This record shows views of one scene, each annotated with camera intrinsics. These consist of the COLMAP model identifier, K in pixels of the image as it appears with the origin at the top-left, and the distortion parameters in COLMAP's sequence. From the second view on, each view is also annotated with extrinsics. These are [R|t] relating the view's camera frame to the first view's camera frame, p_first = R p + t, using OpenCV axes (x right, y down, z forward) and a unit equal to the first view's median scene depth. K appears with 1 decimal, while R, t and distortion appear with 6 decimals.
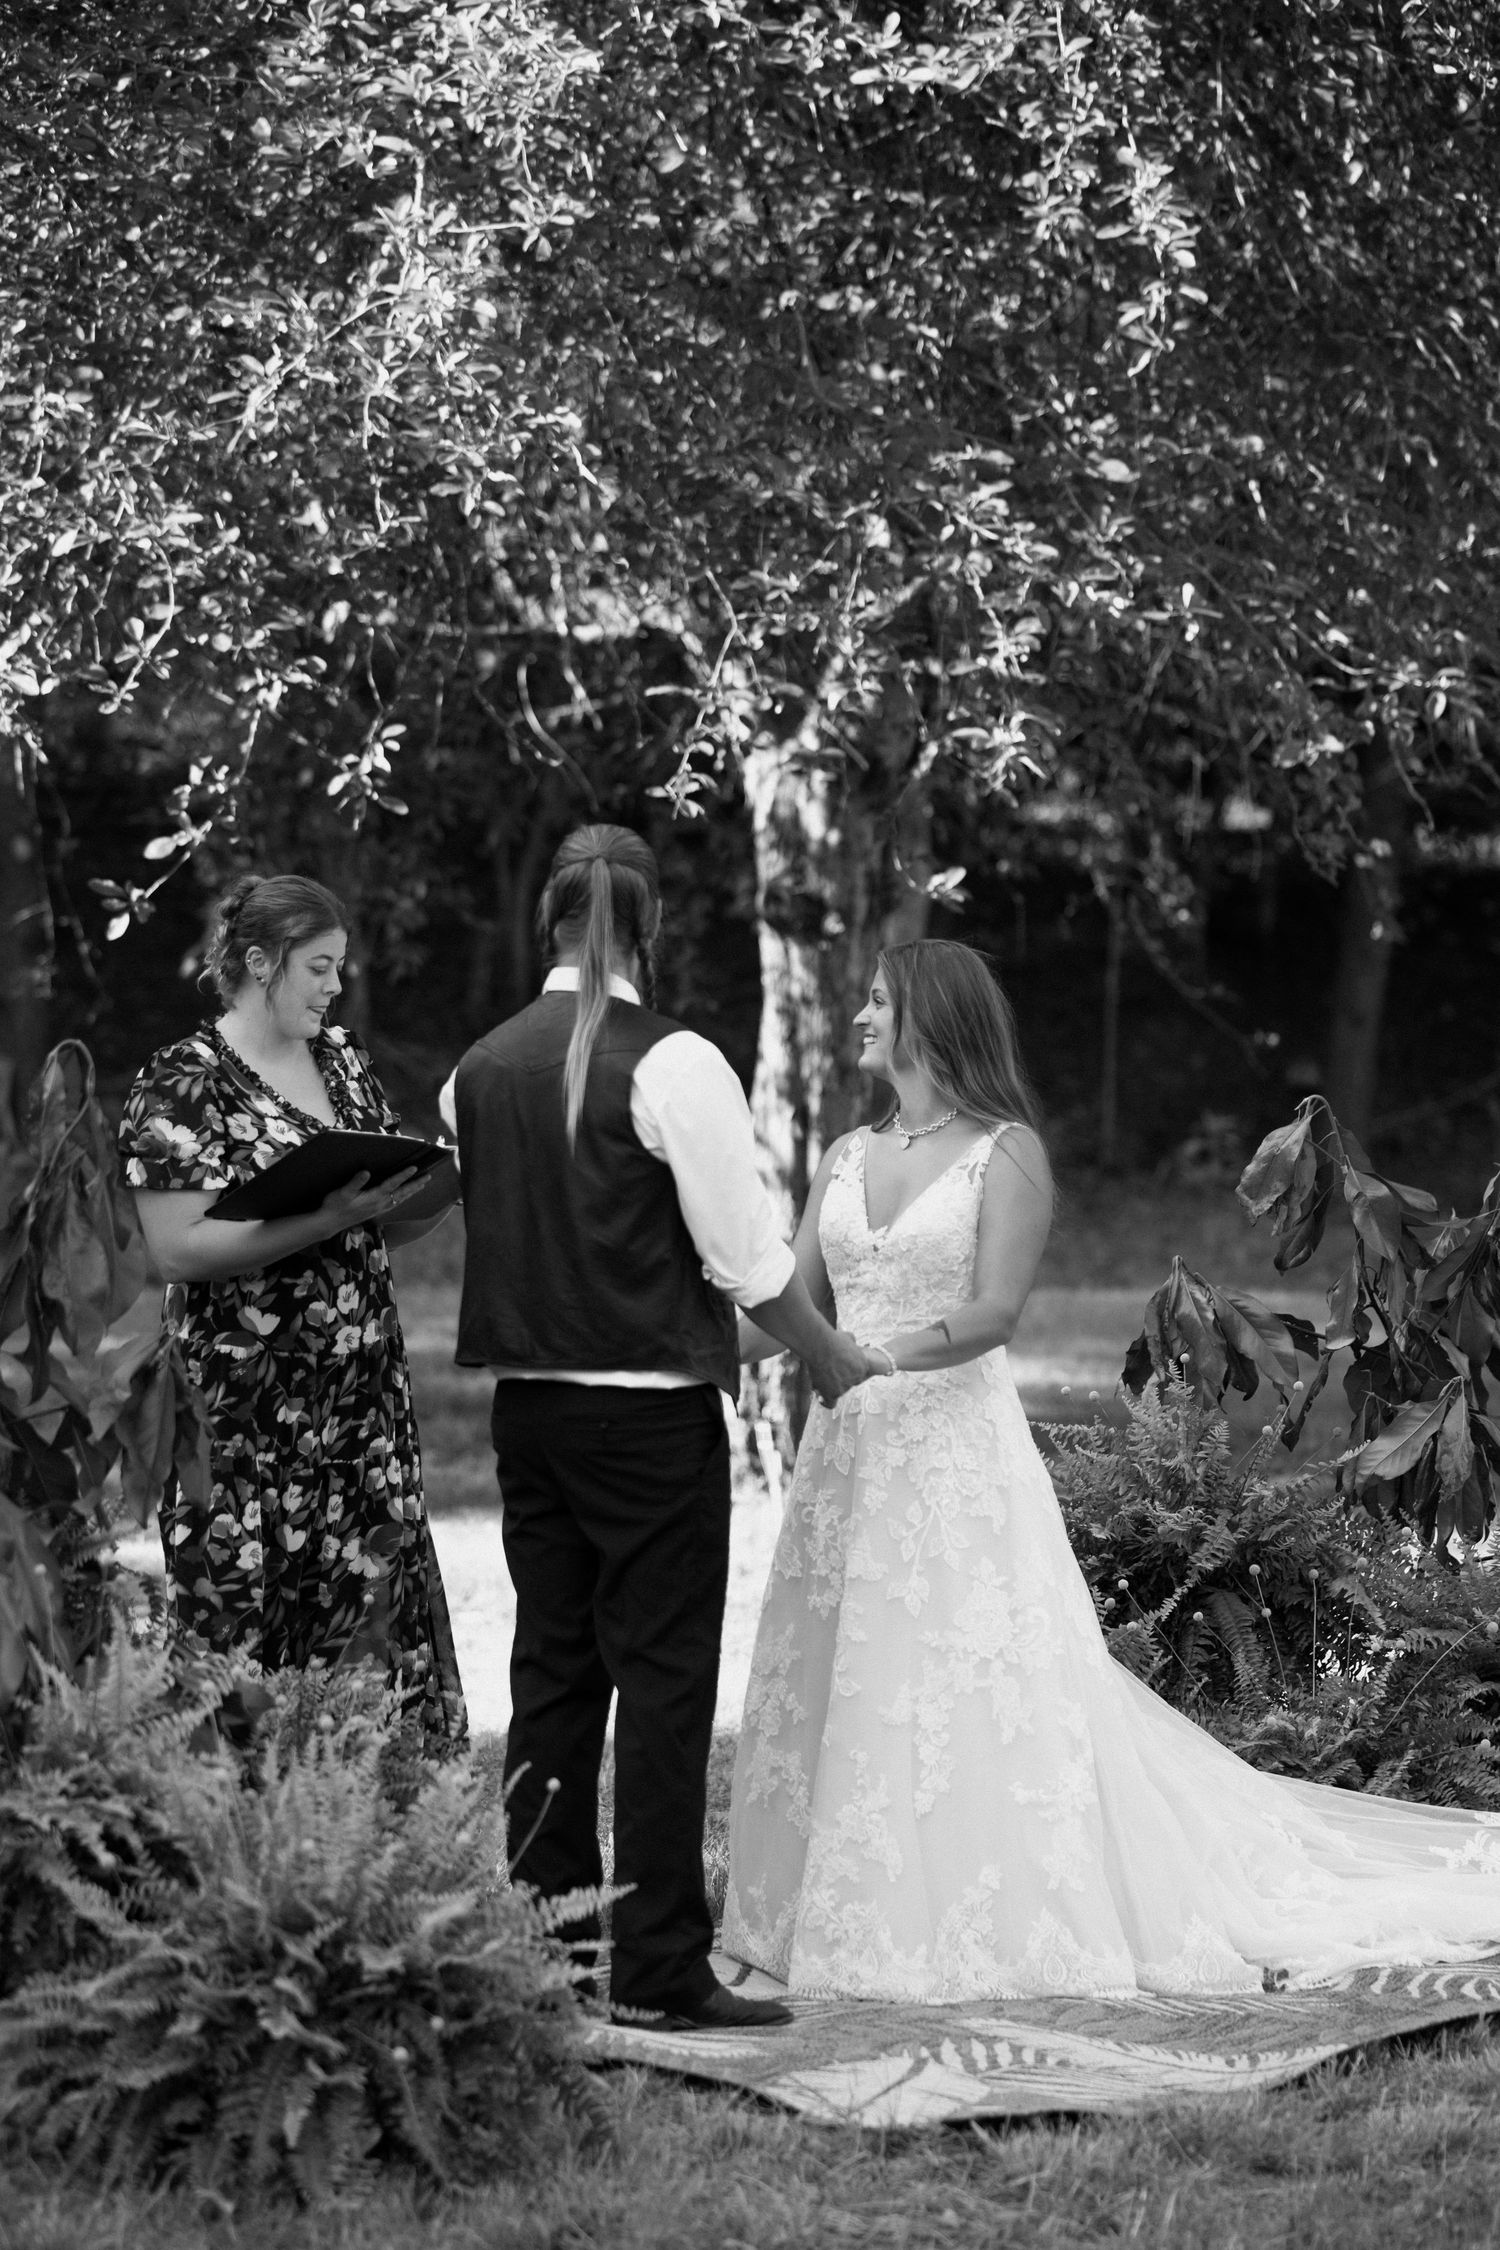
lens RADIAL K [[7071.2, 0, 748.6], [0, 7071.2, 1326.9], [0, 0, 1]] dist [0.055813, -1.610417]
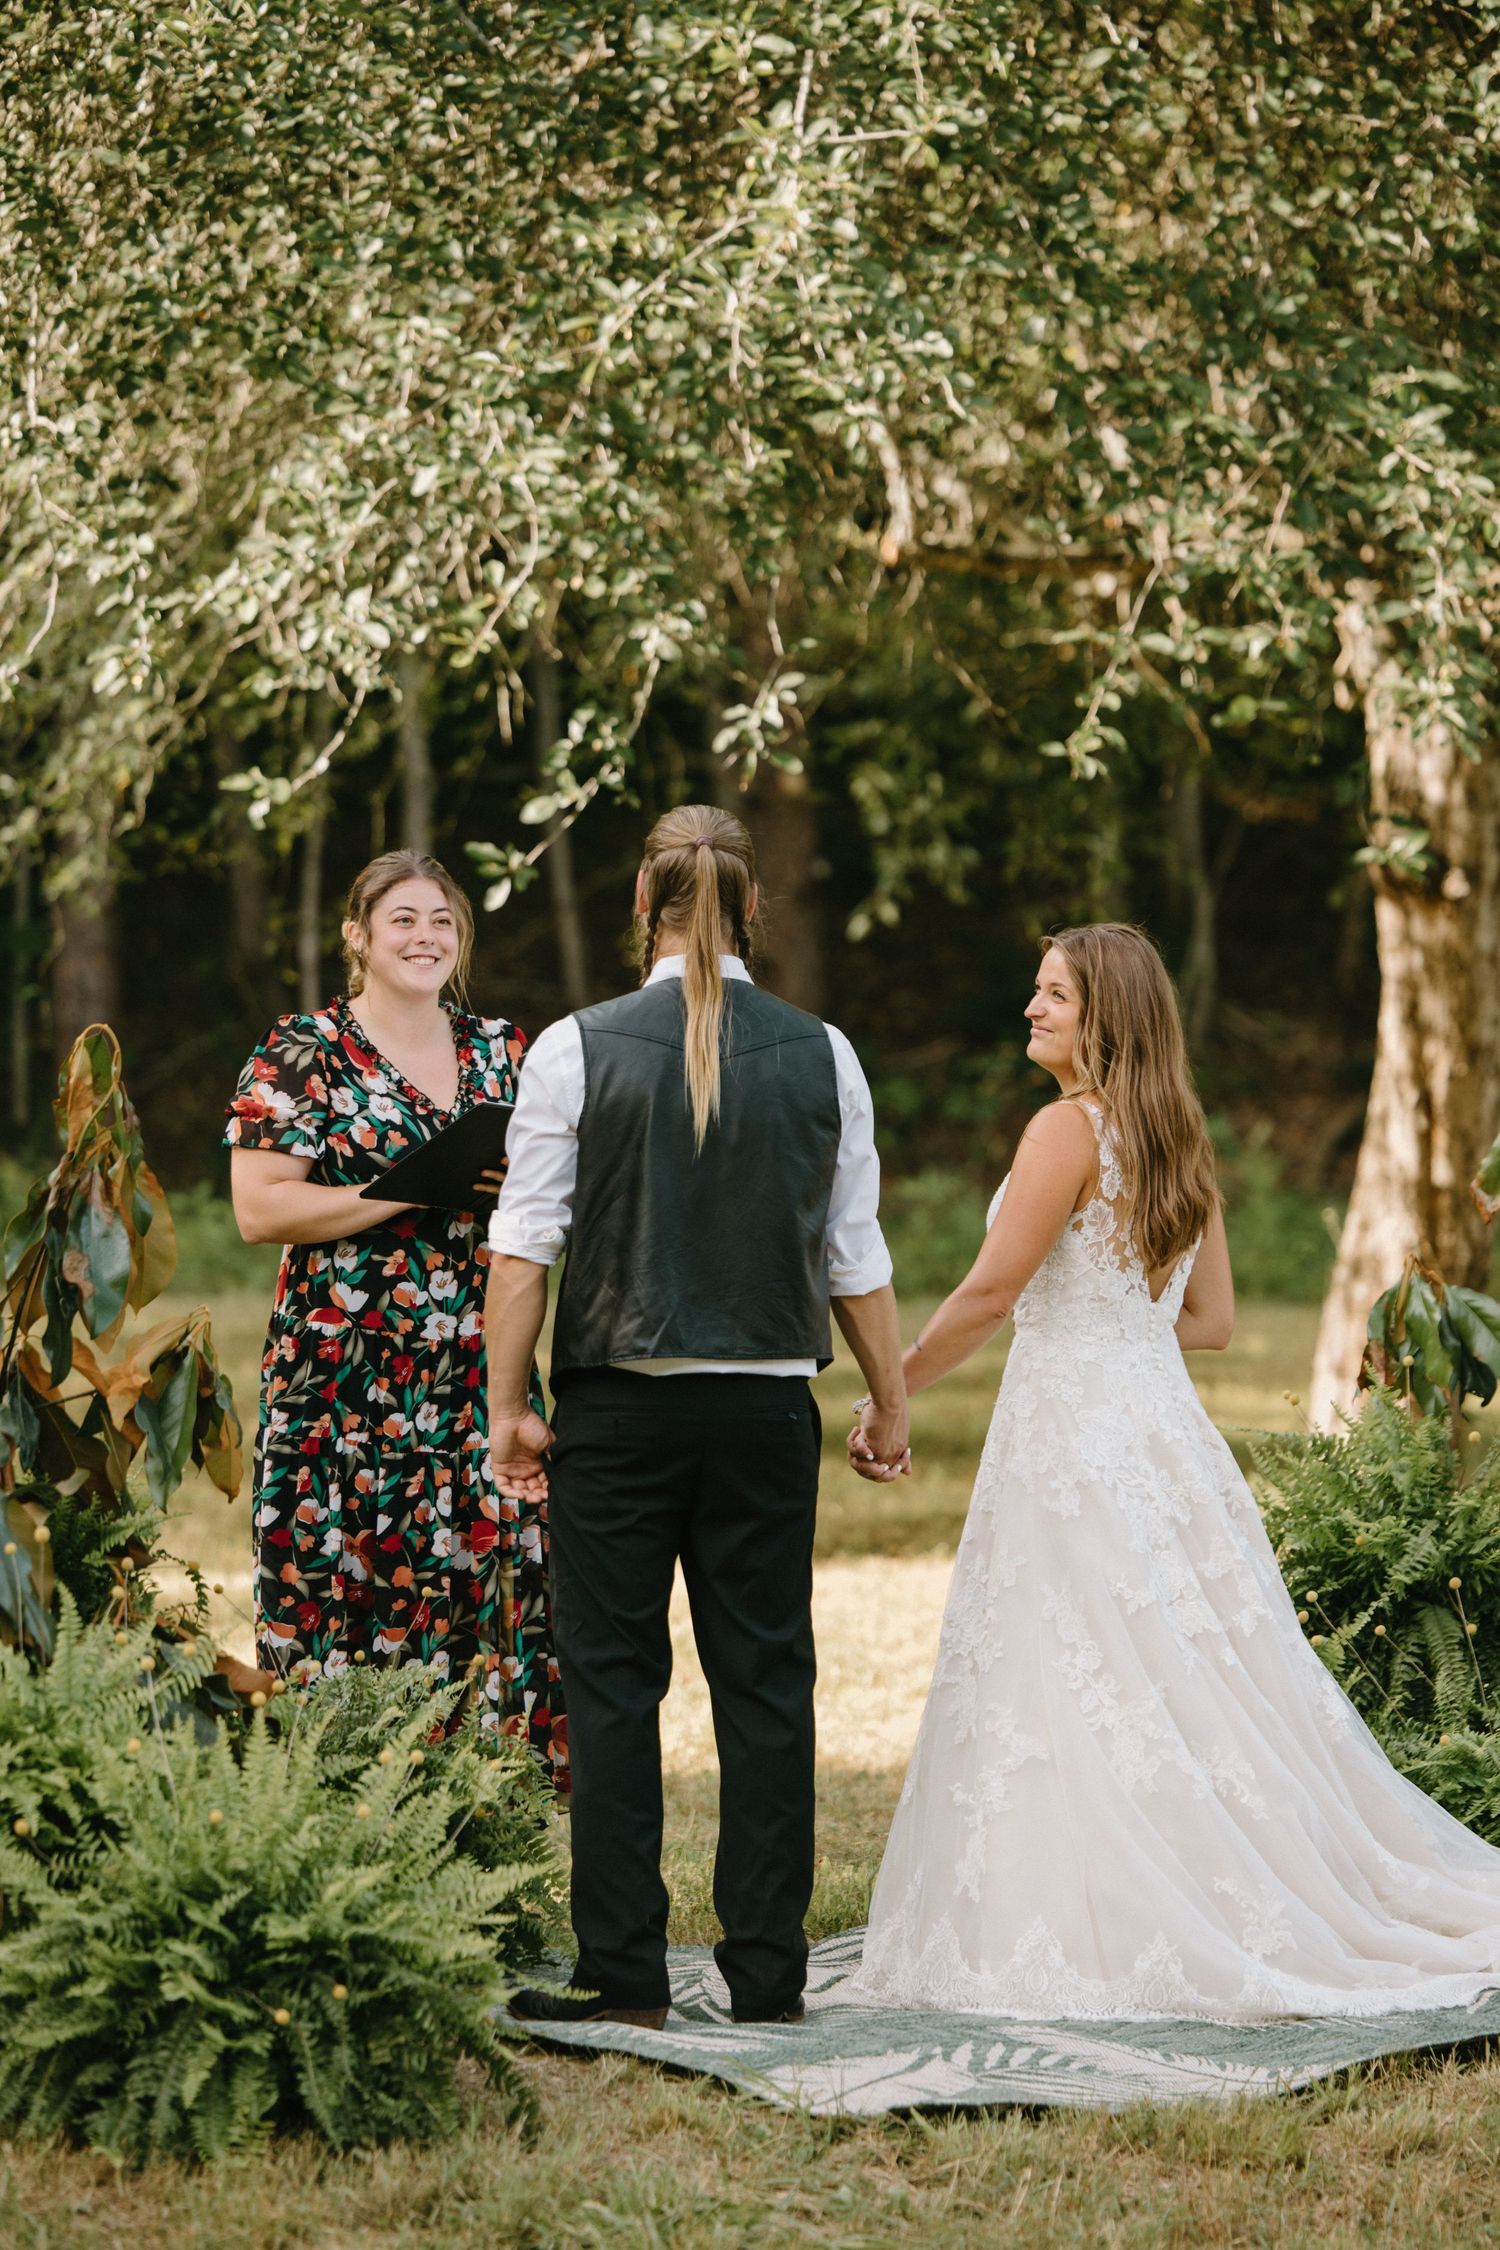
lens RADIAL K [[8869.6, 0, 750.0], [0, 8869.6, 1125.0], [0, 0, 1]] dist [0.216911, -7.499915]
pose [[0.991746, 0.003468, -0.128172, 0.104872], [-0.006981, 0.999612, -0.026969, 0.004604], [0.128028, 0.027642, 0.991385, -0.155711]]
